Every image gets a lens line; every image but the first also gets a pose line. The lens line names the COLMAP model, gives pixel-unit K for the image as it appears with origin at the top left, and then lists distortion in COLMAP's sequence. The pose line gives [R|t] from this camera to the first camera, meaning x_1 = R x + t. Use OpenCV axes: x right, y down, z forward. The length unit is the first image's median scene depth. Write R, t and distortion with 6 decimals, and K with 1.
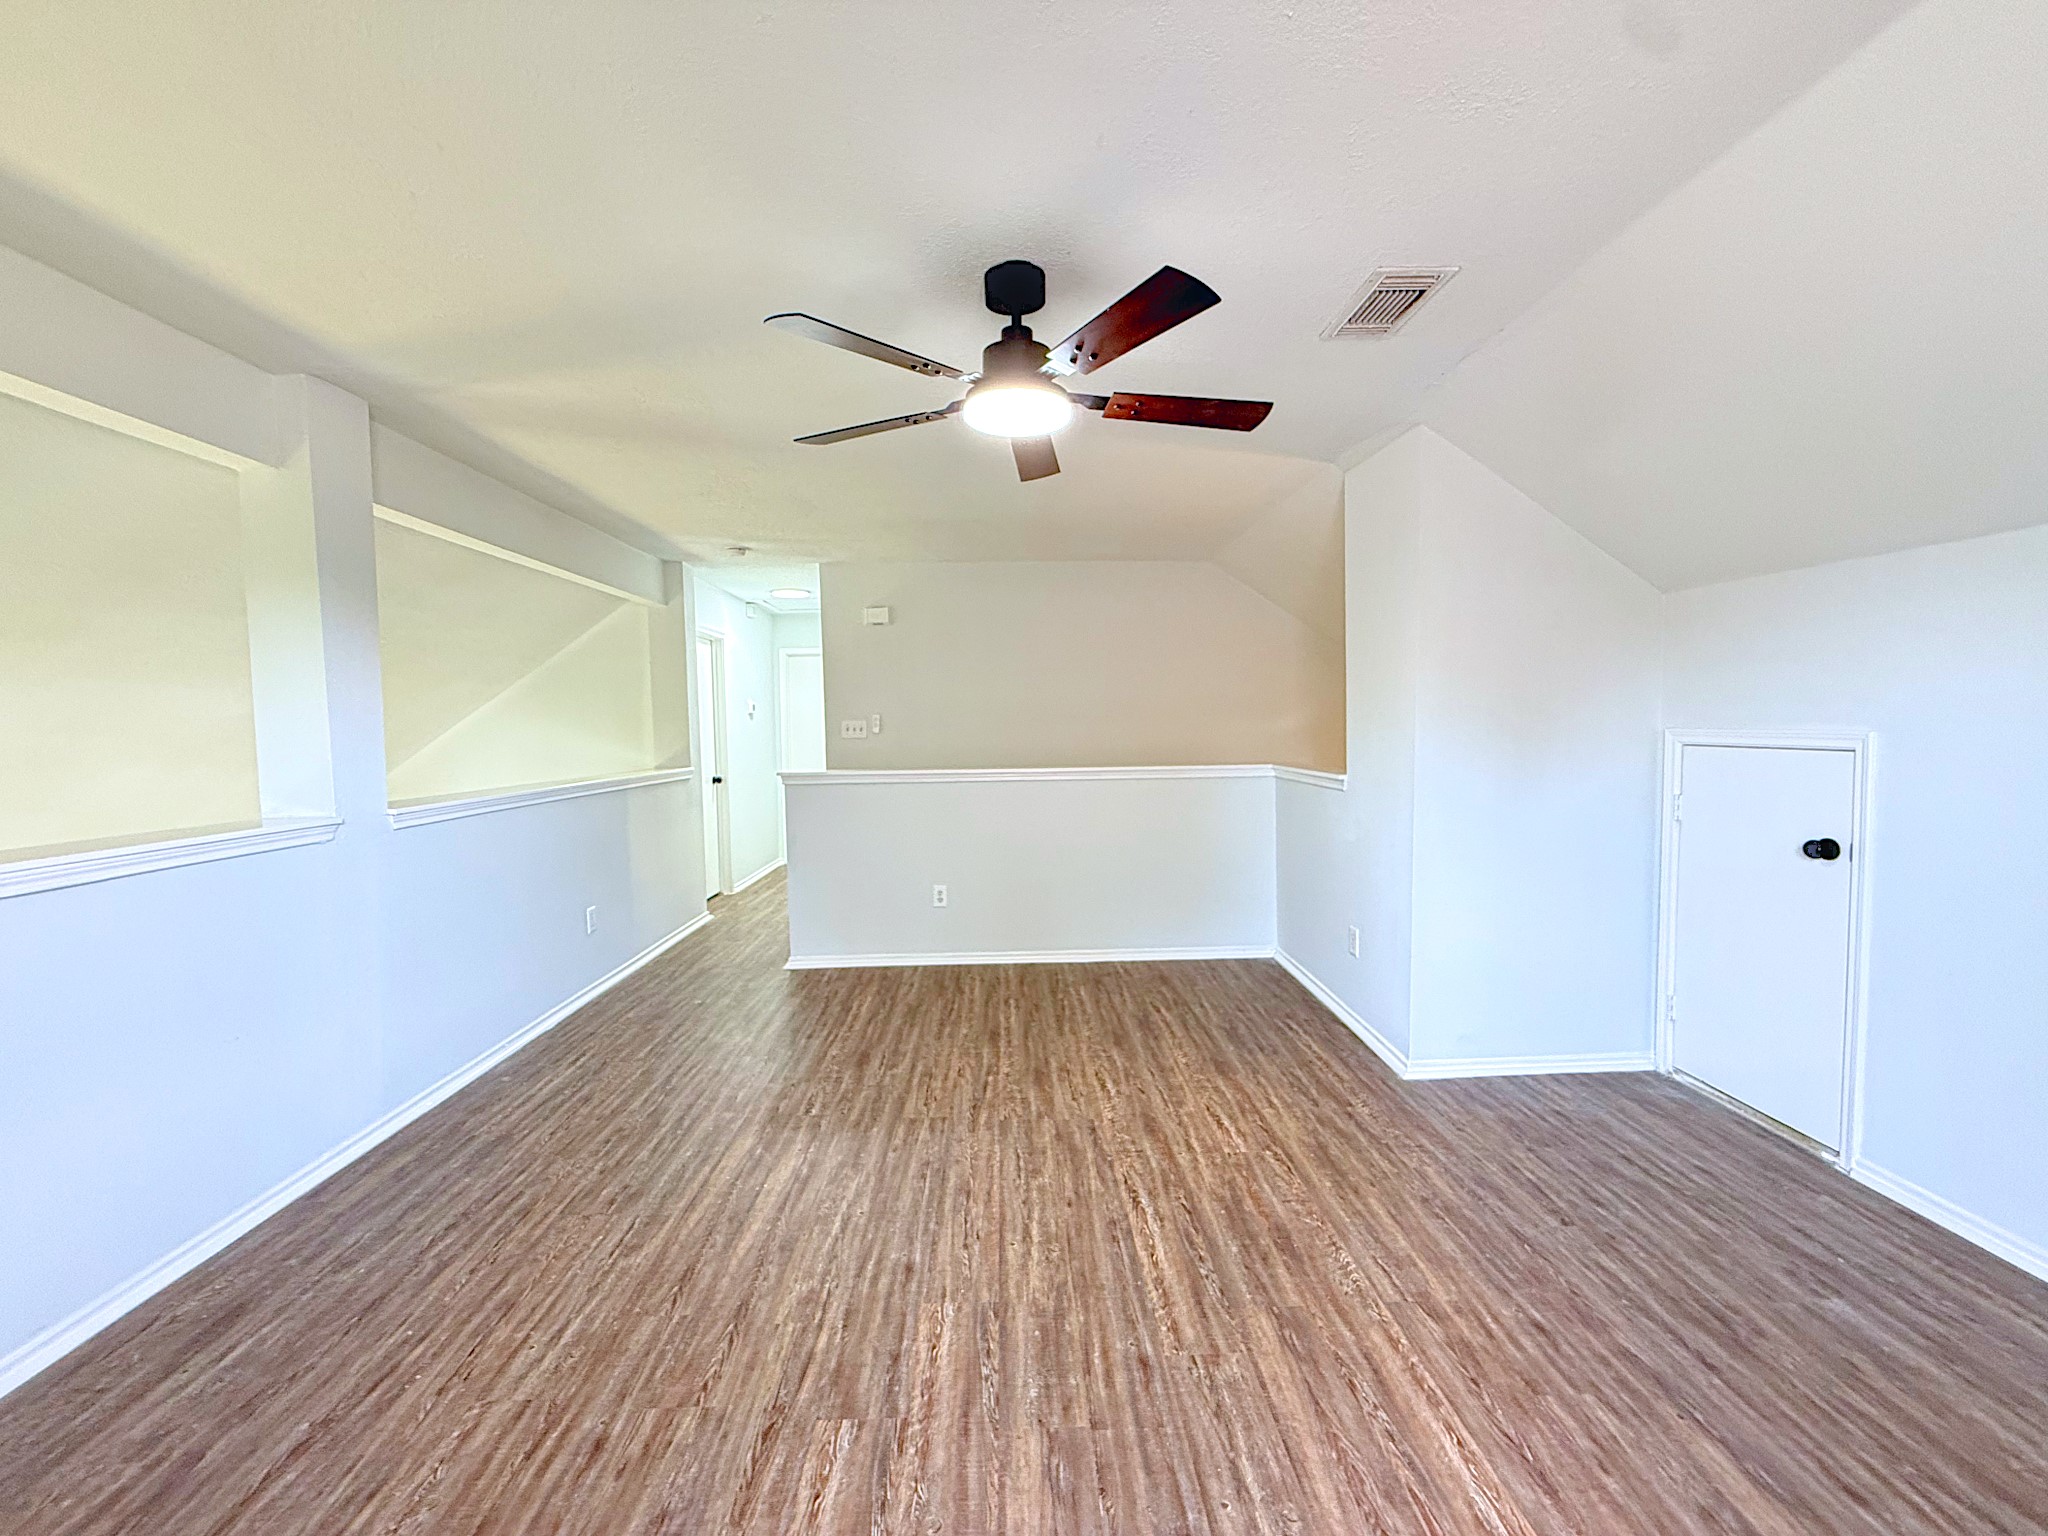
lens RADIAL K [[815.1, 0, 1024.0], [0, 815.1, 768.0], [0, 0, 1]] dist [0.000096, 0.000231]
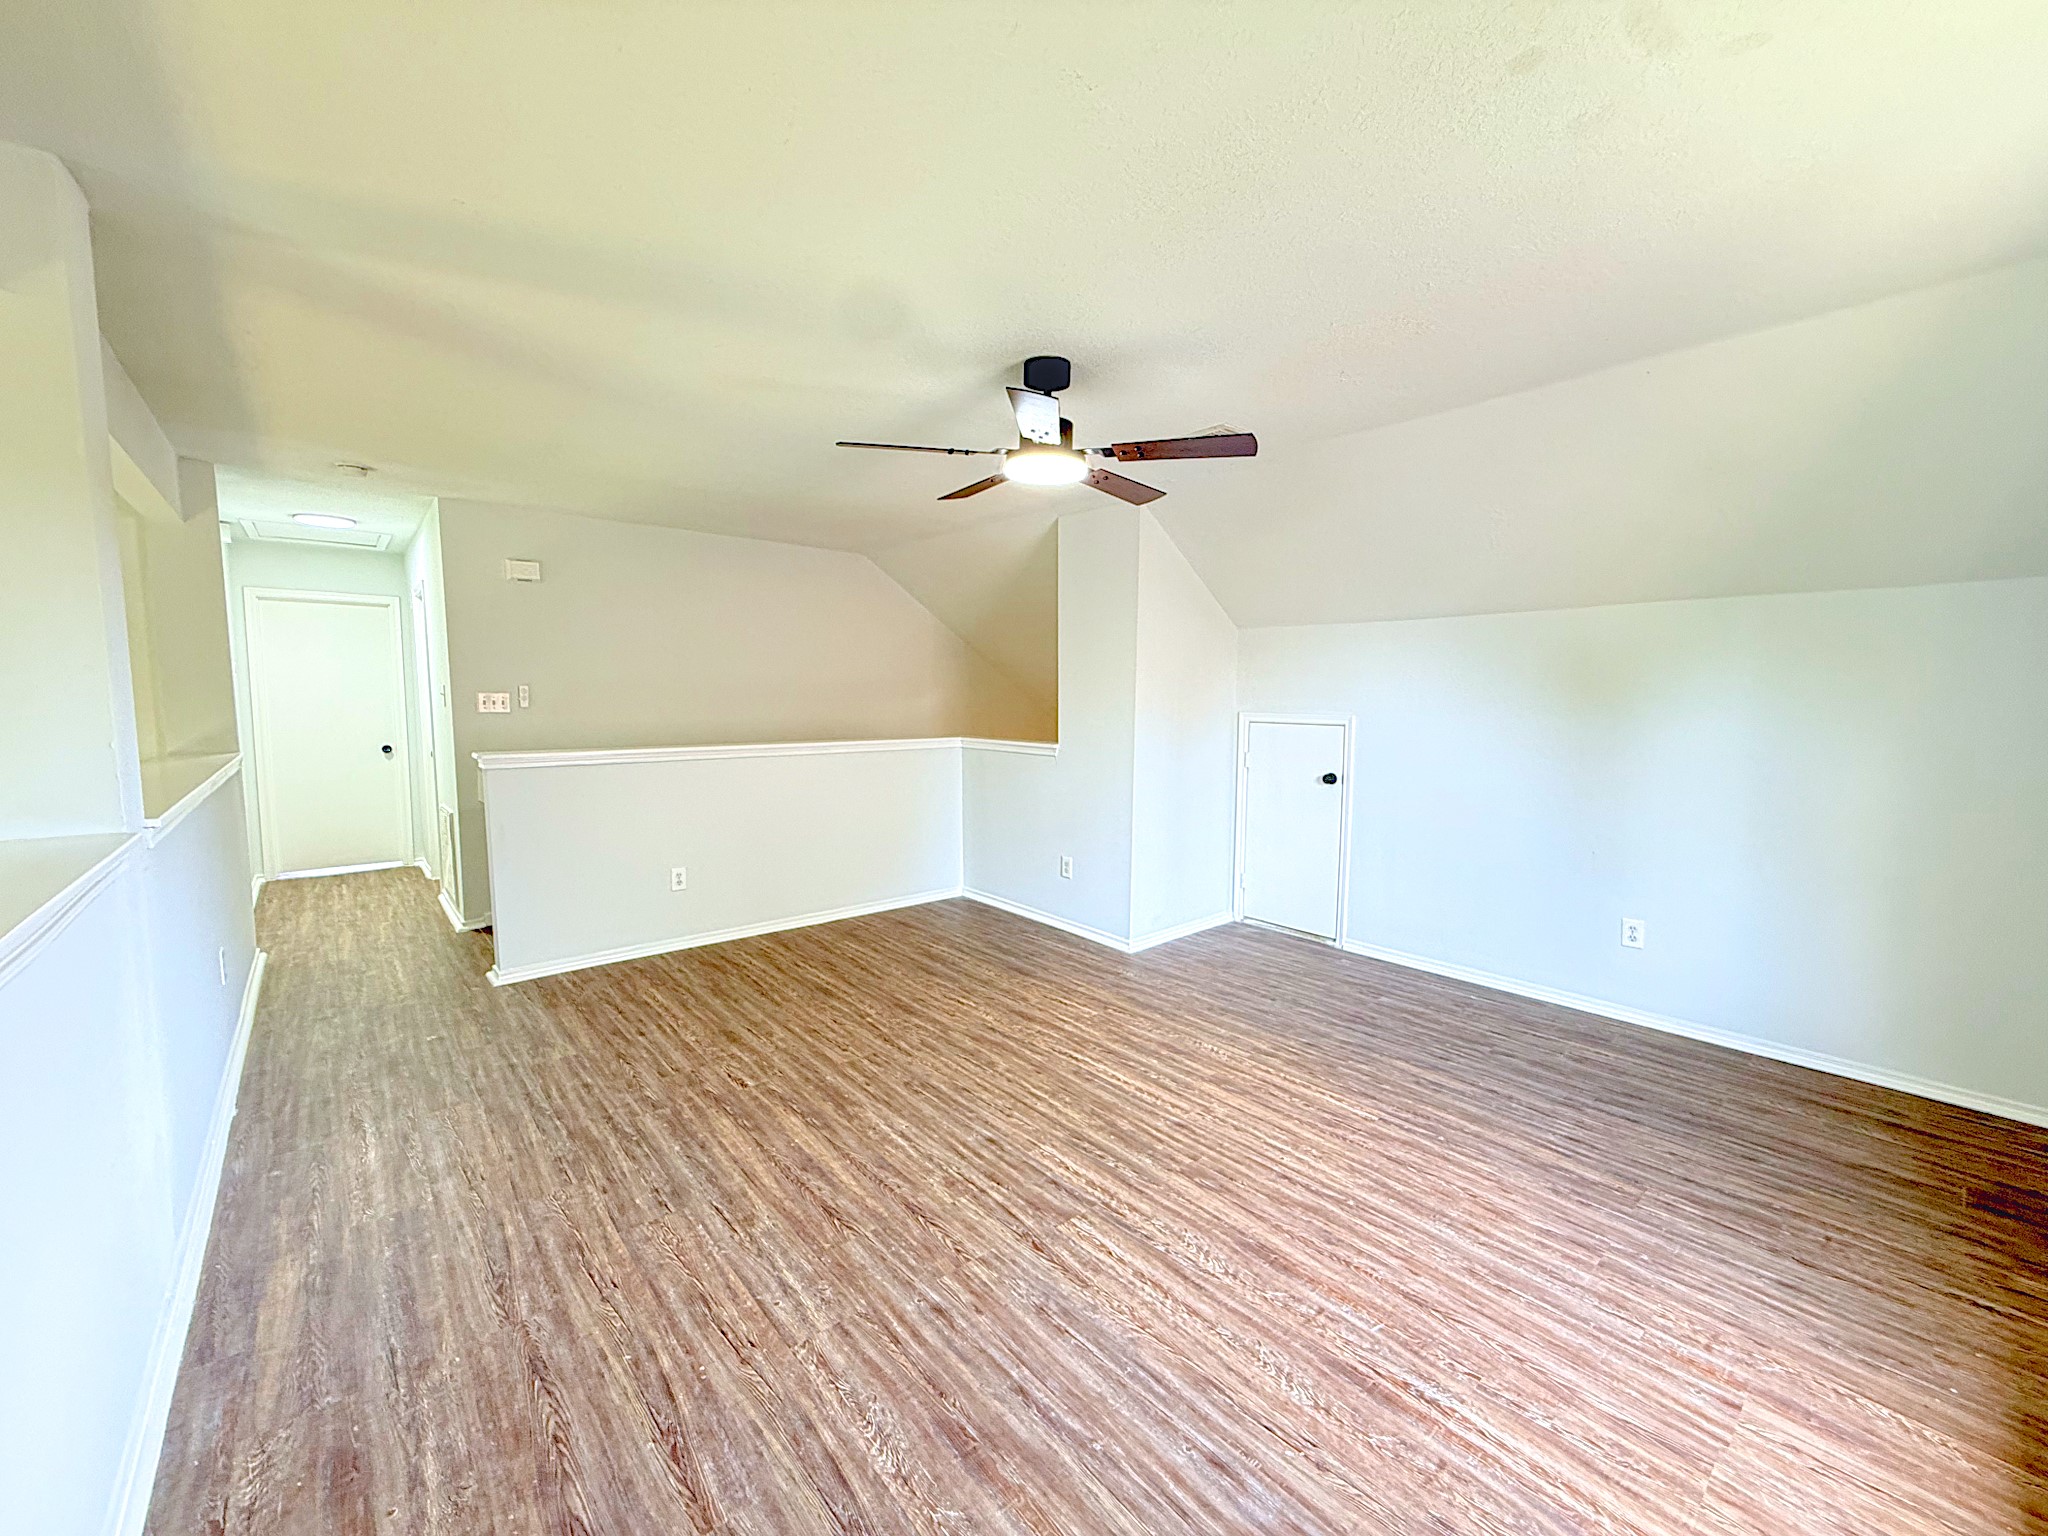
lens RADIAL K [[813.3, 0, 1018.8], [0, 813.3, 767.3], [0, 0, 1]] dist [-0.001665, 0.000664]
pose [[0.779018, -0.037281, 0.625892, -0.702428], [0.016794, 0.999113, 0.038610, -0.008930], [-0.626777, -0.019567, 0.778953, 0.003525]]
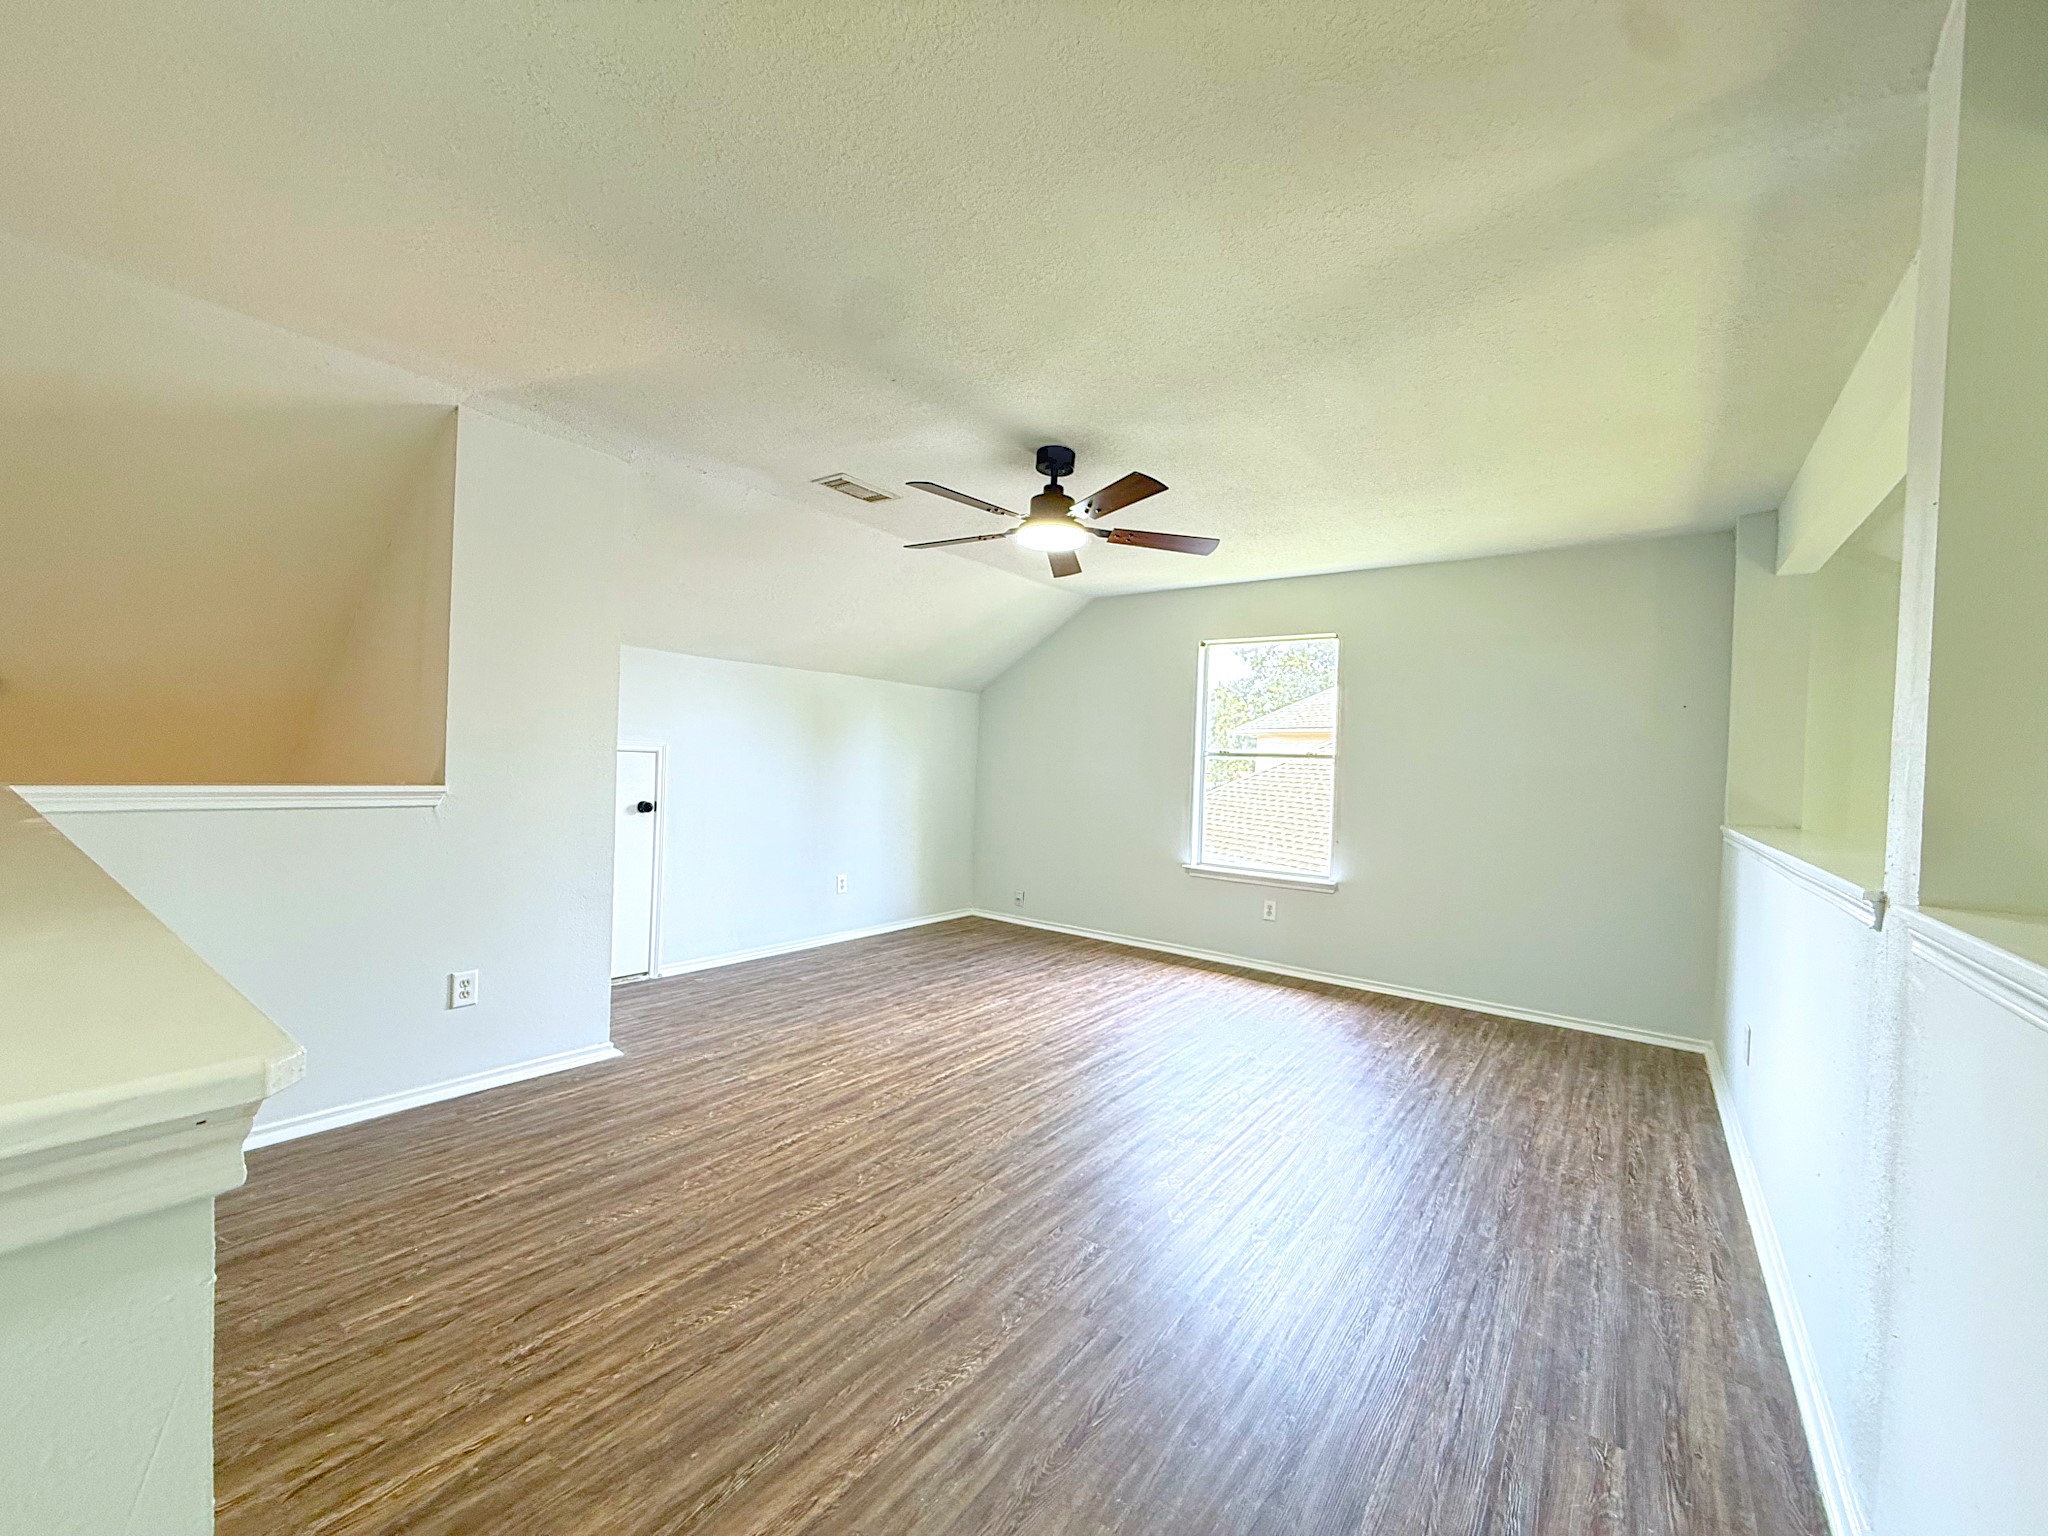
lens RADIAL K [[813.3, 0, 1018.8], [0, 813.3, 767.3], [0, 0, 1]] dist [-0.001665, 0.000664]
pose [[-0.781764, -0.017880, 0.623318, -0.747058], [0.009197, 0.999149, 0.040196, -0.049149], [-0.623507, 0.037156, -0.780934, 1.816805]]
